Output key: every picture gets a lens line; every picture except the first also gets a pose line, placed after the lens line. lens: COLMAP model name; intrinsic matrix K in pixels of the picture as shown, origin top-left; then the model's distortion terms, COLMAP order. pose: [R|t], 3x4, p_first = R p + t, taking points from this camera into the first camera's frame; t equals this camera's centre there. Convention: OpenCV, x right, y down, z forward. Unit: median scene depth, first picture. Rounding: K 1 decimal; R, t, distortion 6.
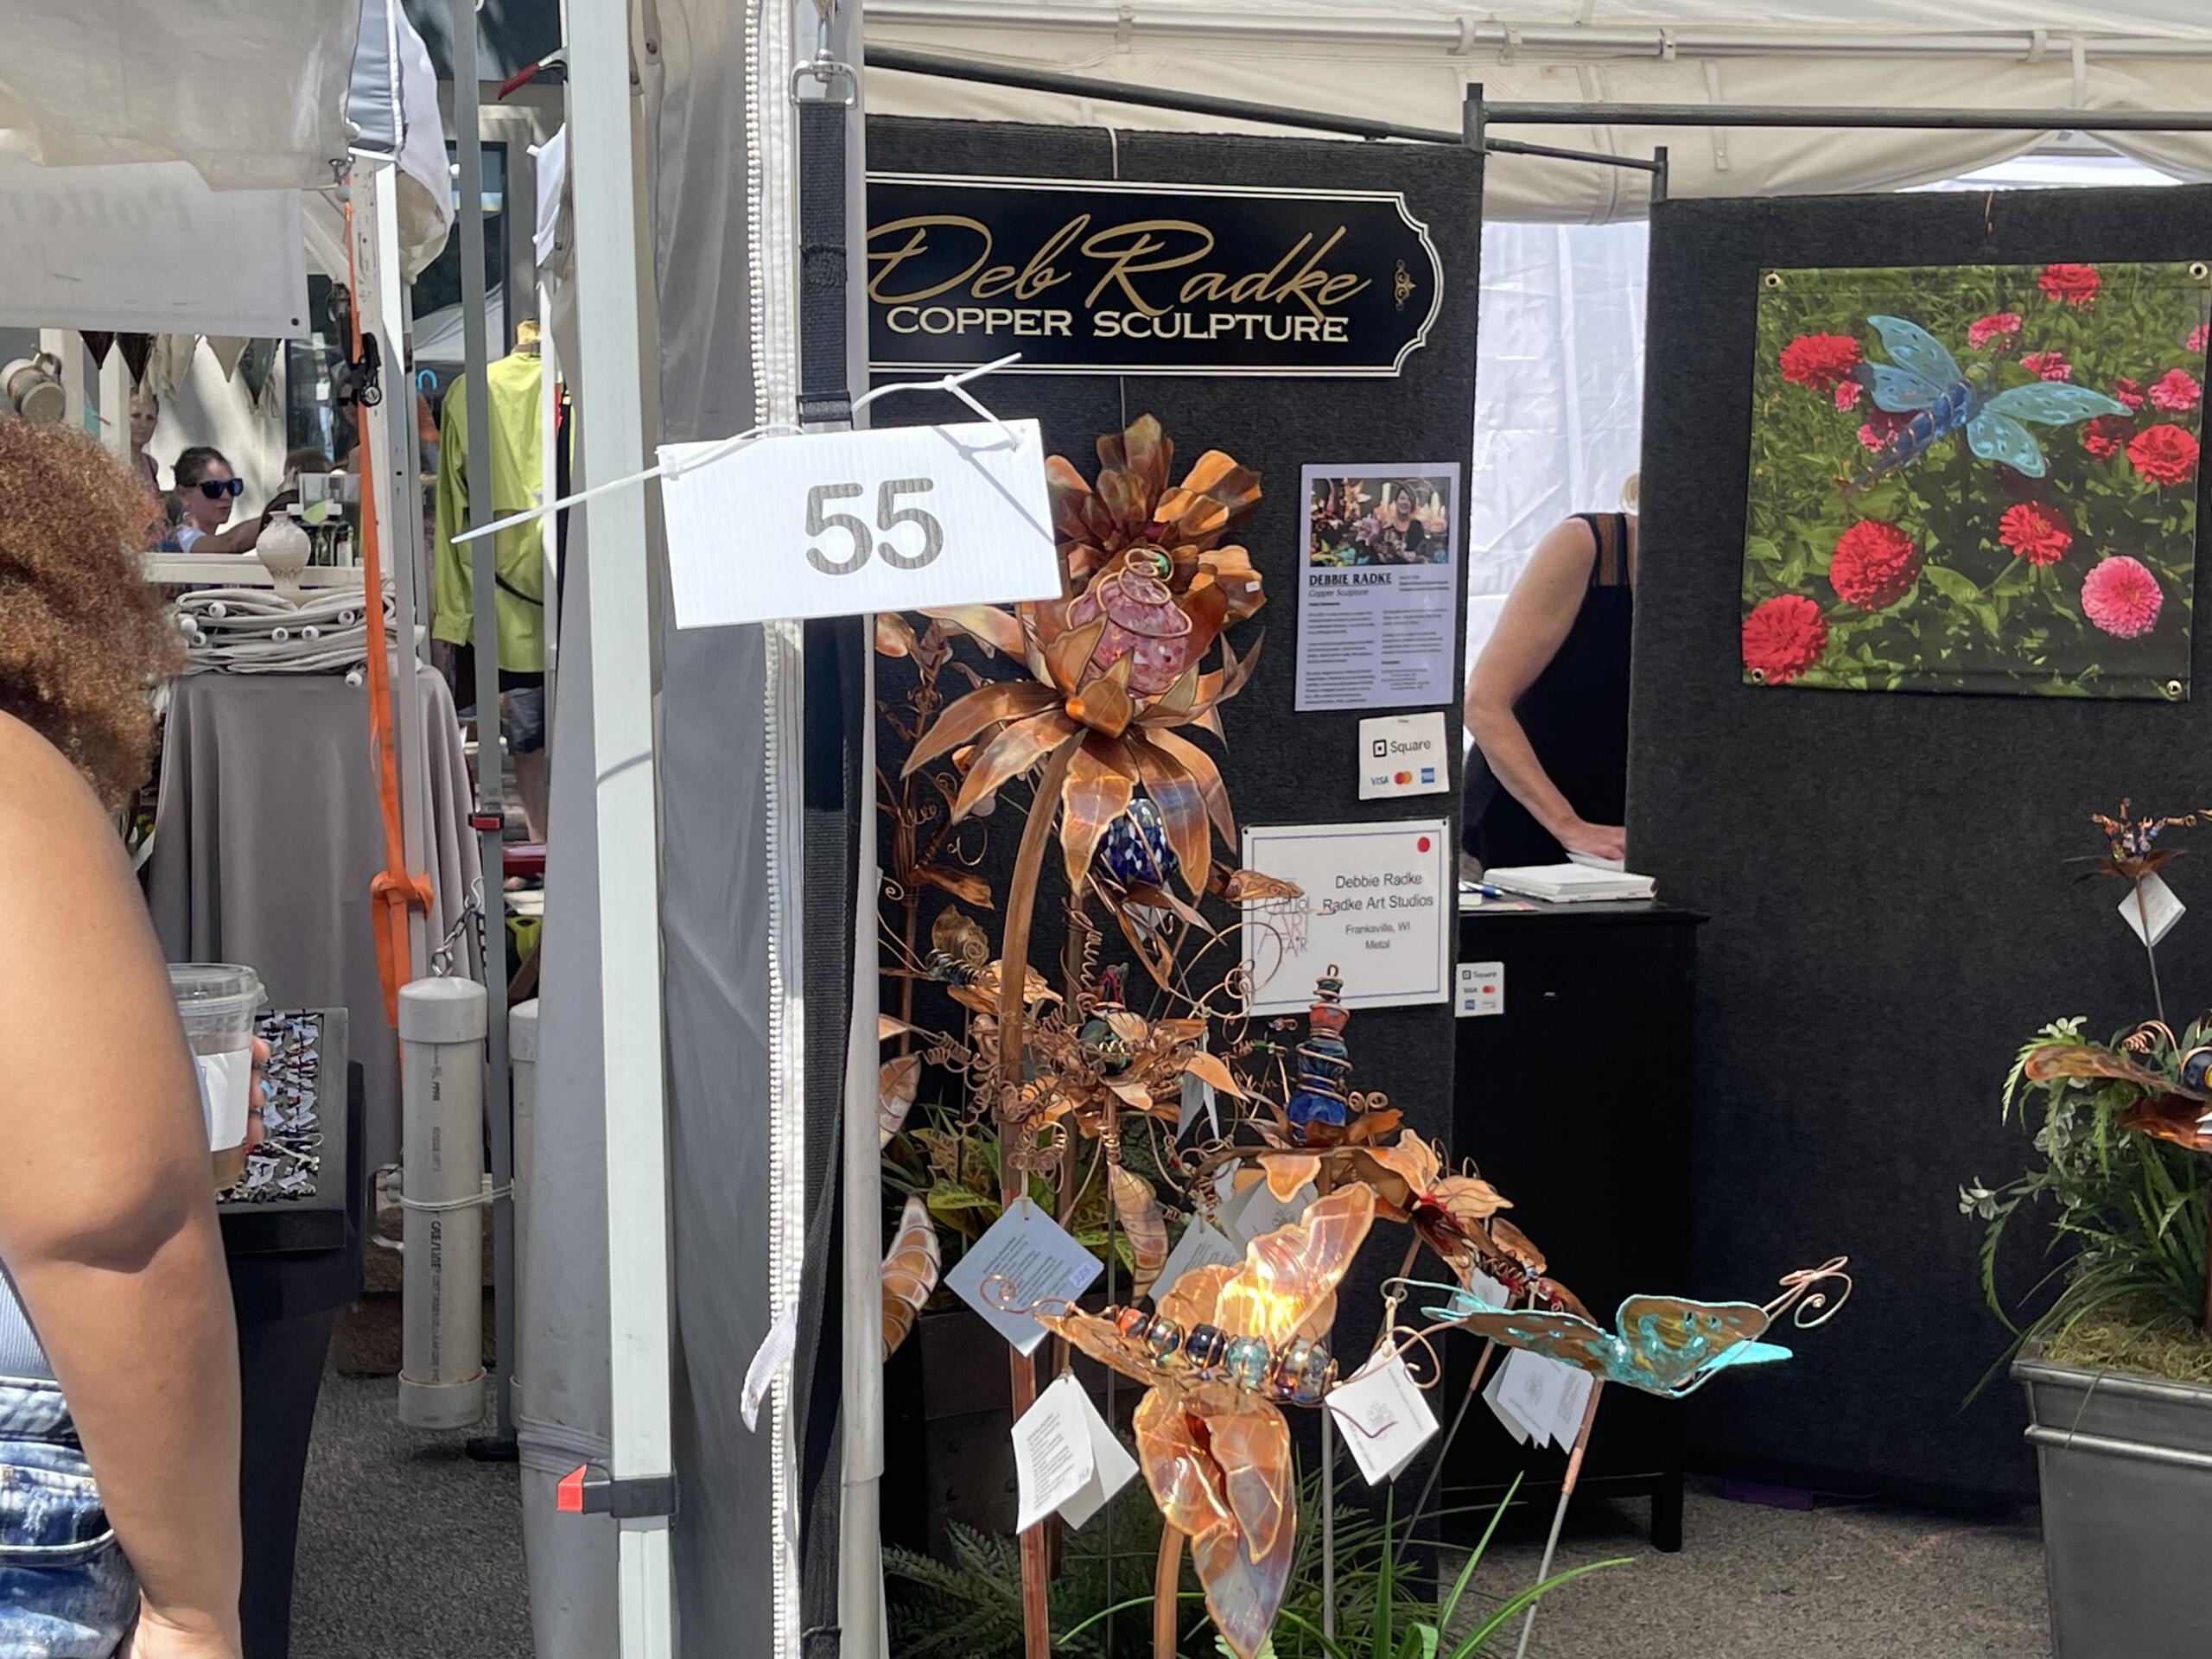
lens RADIAL K [[3190.4, 0, 1102.6], [0, 3190.4, 843.2], [0, 0, 1]] dist [0.086644, 0.000000]
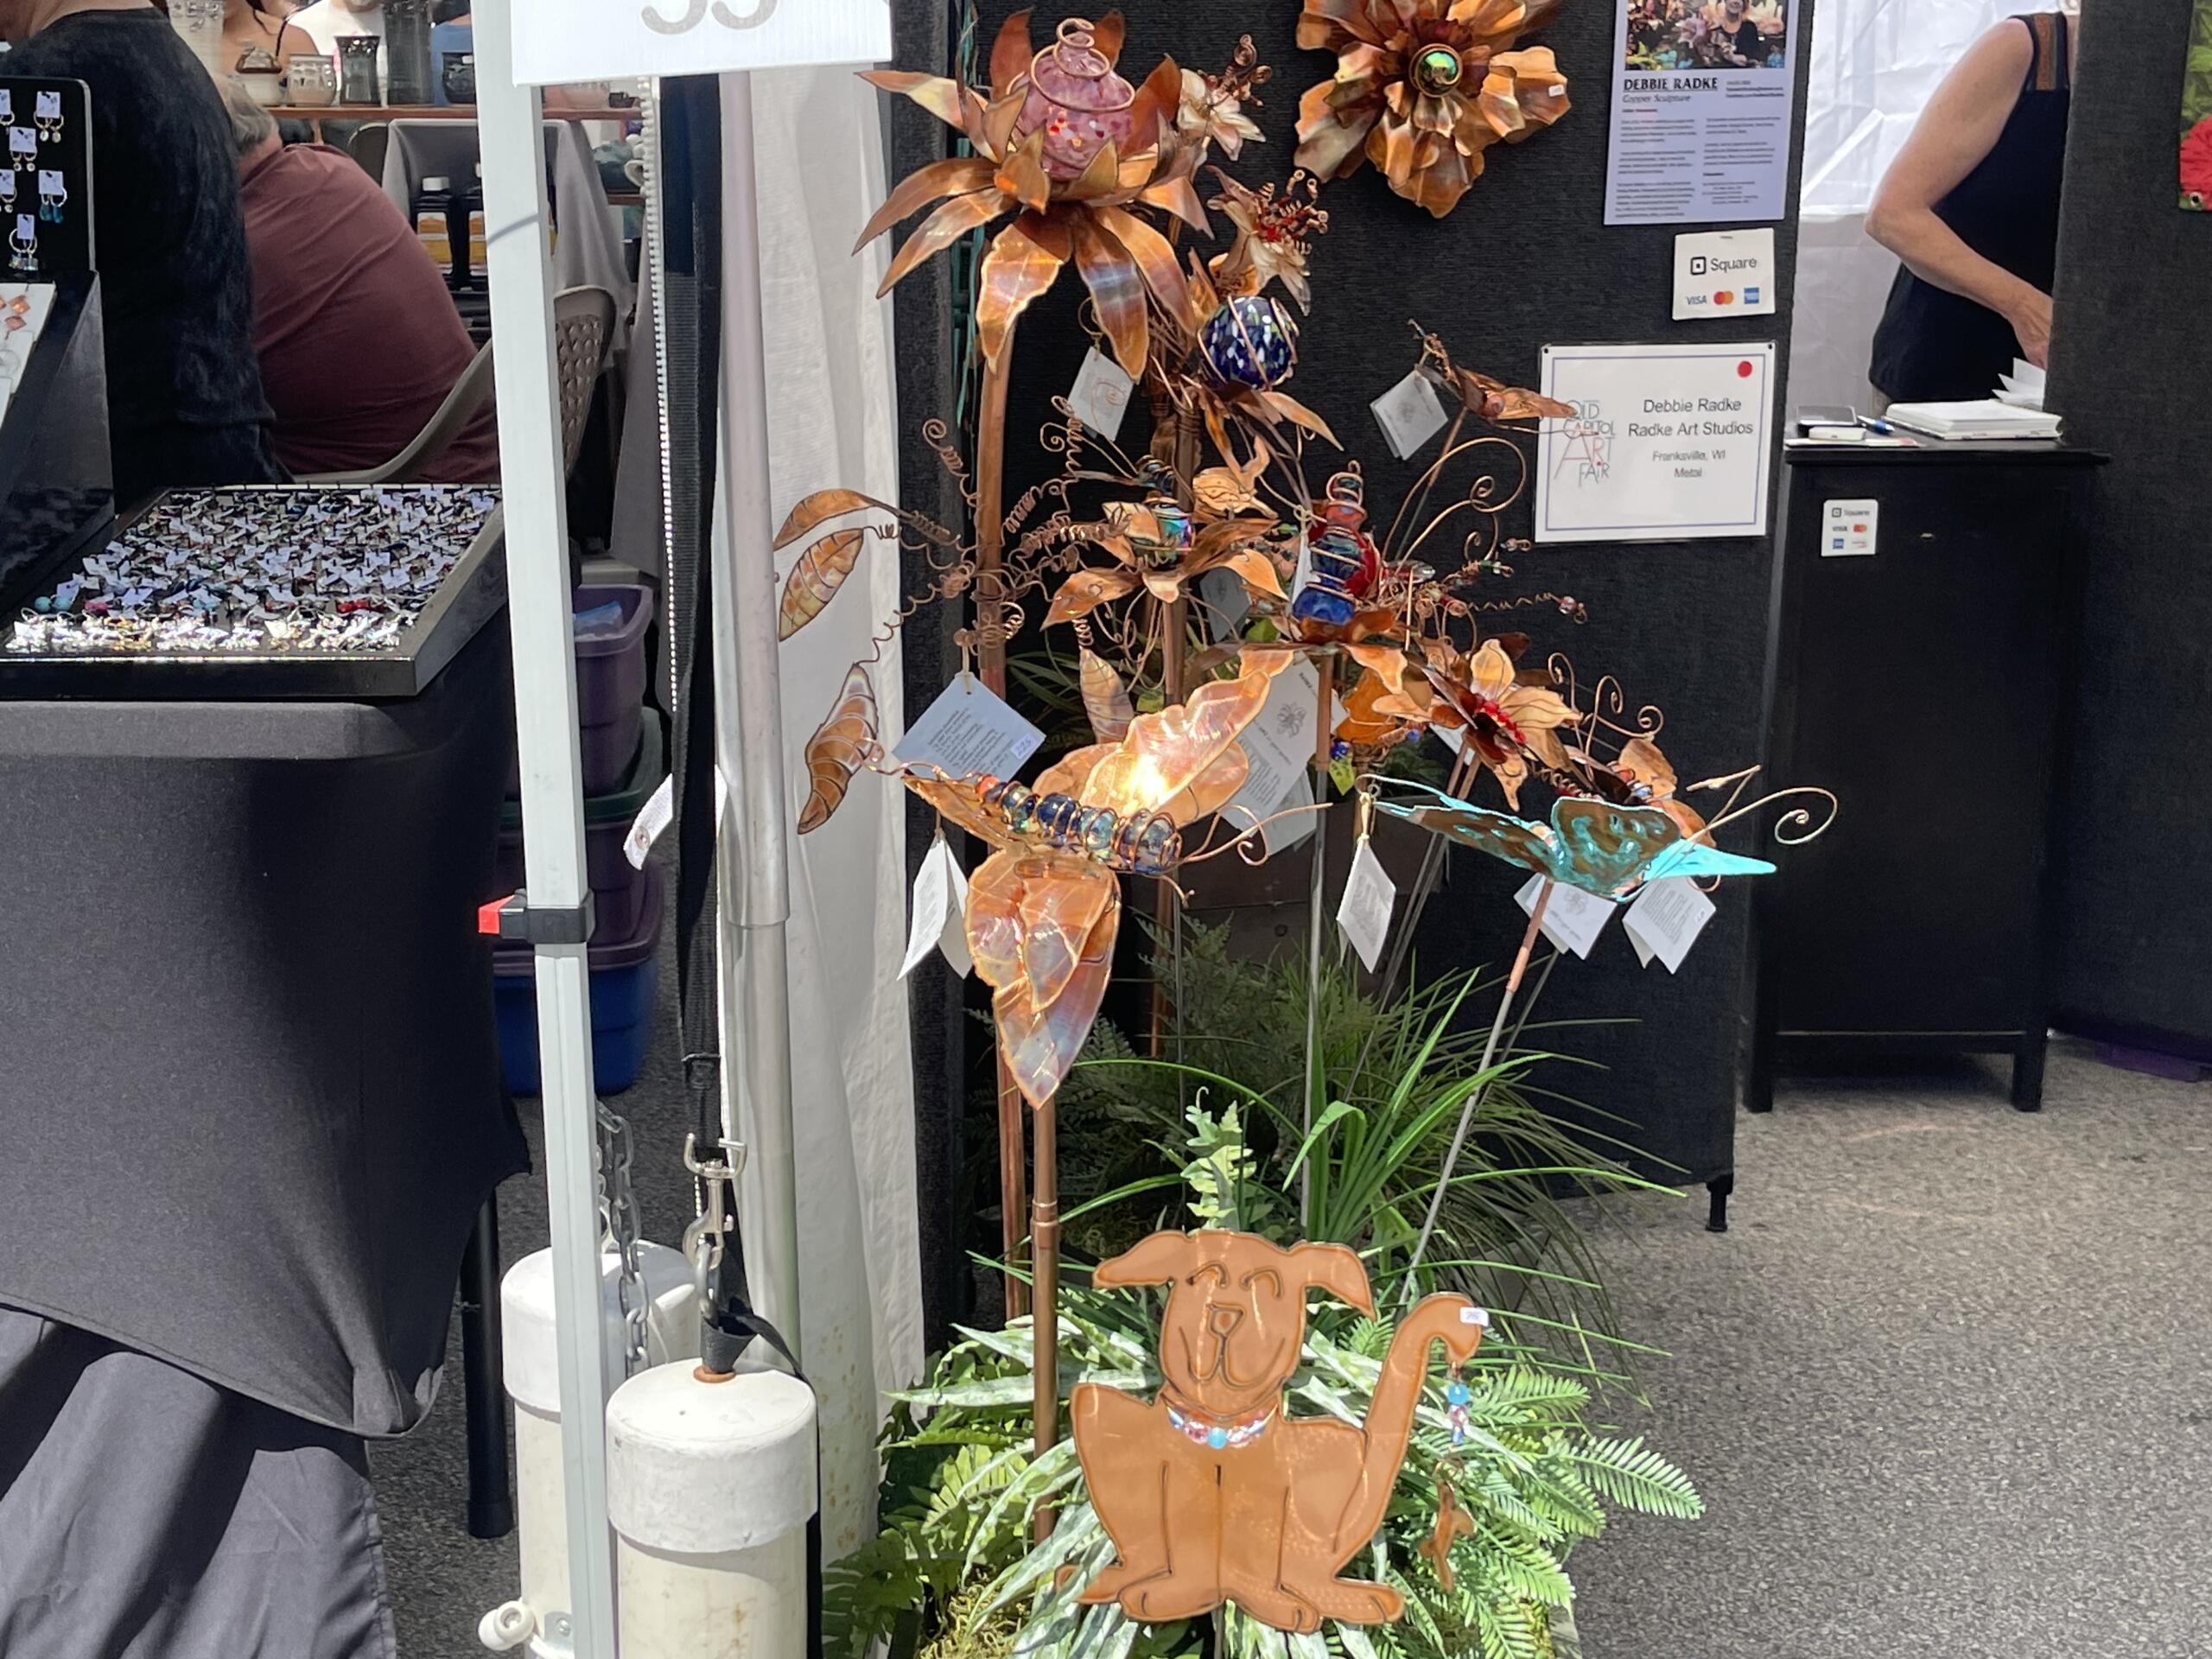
lens RADIAL K [[3190.4, 0, 1092.3], [0, 3190.4, 837.9], [0, 0, 1]] dist [0.086644, 0.000000]
pose [[0.976398, 0.055197, -0.208805, 0.121336], [-0.025828, 0.989694, 0.140848, 0.009400], [0.214427, -0.132130, 0.967762, 0.003859]]
